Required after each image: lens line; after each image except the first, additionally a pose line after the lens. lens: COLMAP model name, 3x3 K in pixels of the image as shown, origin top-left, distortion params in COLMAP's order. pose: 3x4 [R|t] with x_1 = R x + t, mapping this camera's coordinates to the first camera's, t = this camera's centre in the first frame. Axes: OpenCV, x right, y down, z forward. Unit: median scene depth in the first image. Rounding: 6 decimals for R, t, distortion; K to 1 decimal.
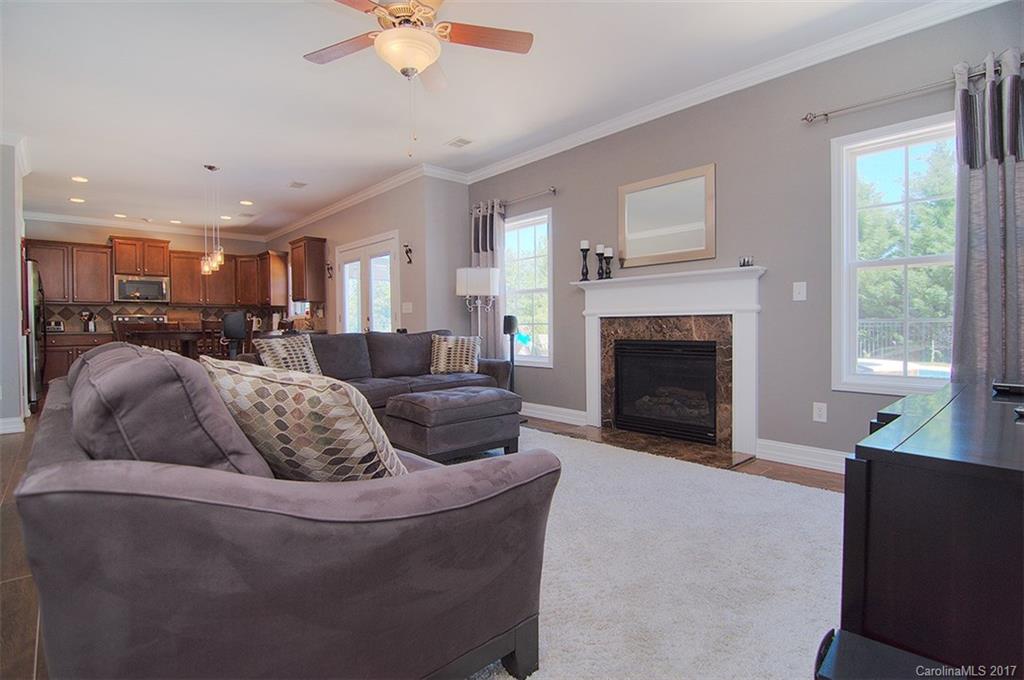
lens RADIAL K [[493.7, 0, 505.7], [0, 493.7, 333.9], [0, 0, 1]] dist [-0.012840, 0.000066]
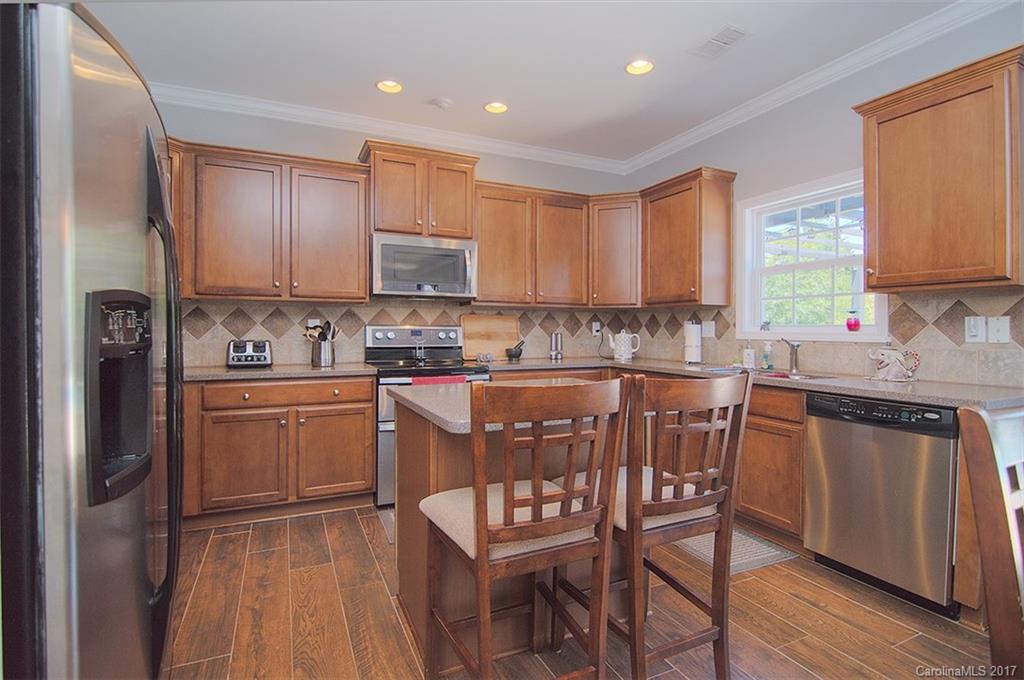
lens RADIAL K [[493.7, 0, 526.9], [0, 493.7, 331.5], [0, 0, 1]] dist [-0.012840, 0.000066]
pose [[0.962112, 0.011196, -0.272424, -1.019254], [-0.014311, 0.999853, -0.009450, -0.060009], [0.272278, 0.012991, 0.962131, 1.151032]]
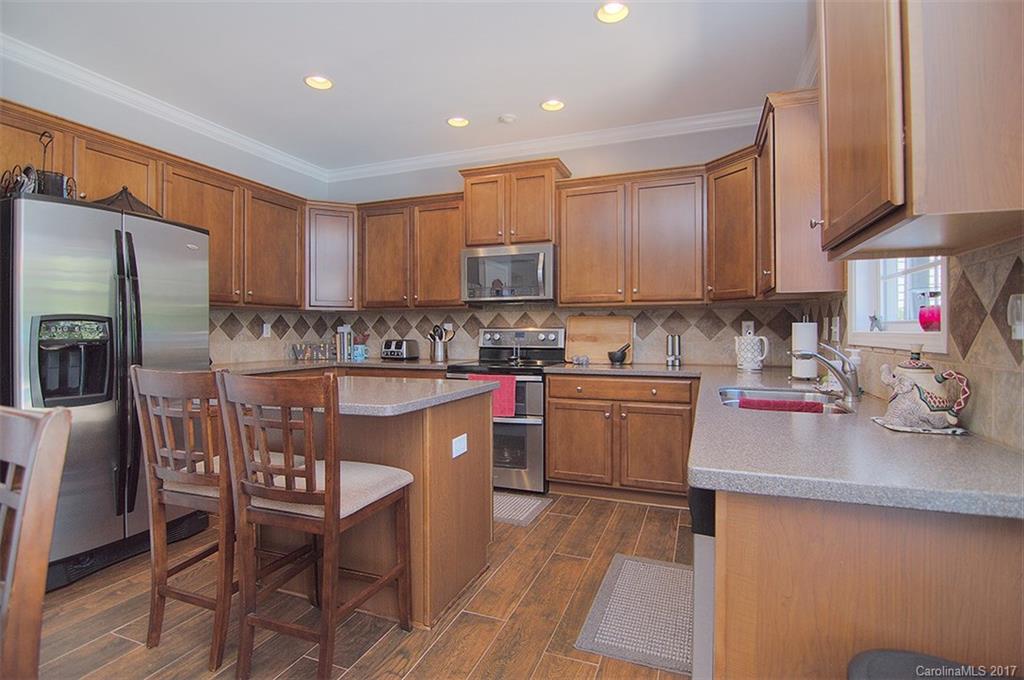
lens RADIAL K [[493.7, 0, 517.8], [0, 493.7, 340.4], [0, 0, 1]] dist [-0.012840, 0.000066]
pose [[0.464994, 0.022608, -0.885025, -0.602215], [-0.015807, 0.999727, 0.017234, -0.068276], [0.885172, 0.005976, 0.465225, 1.501921]]
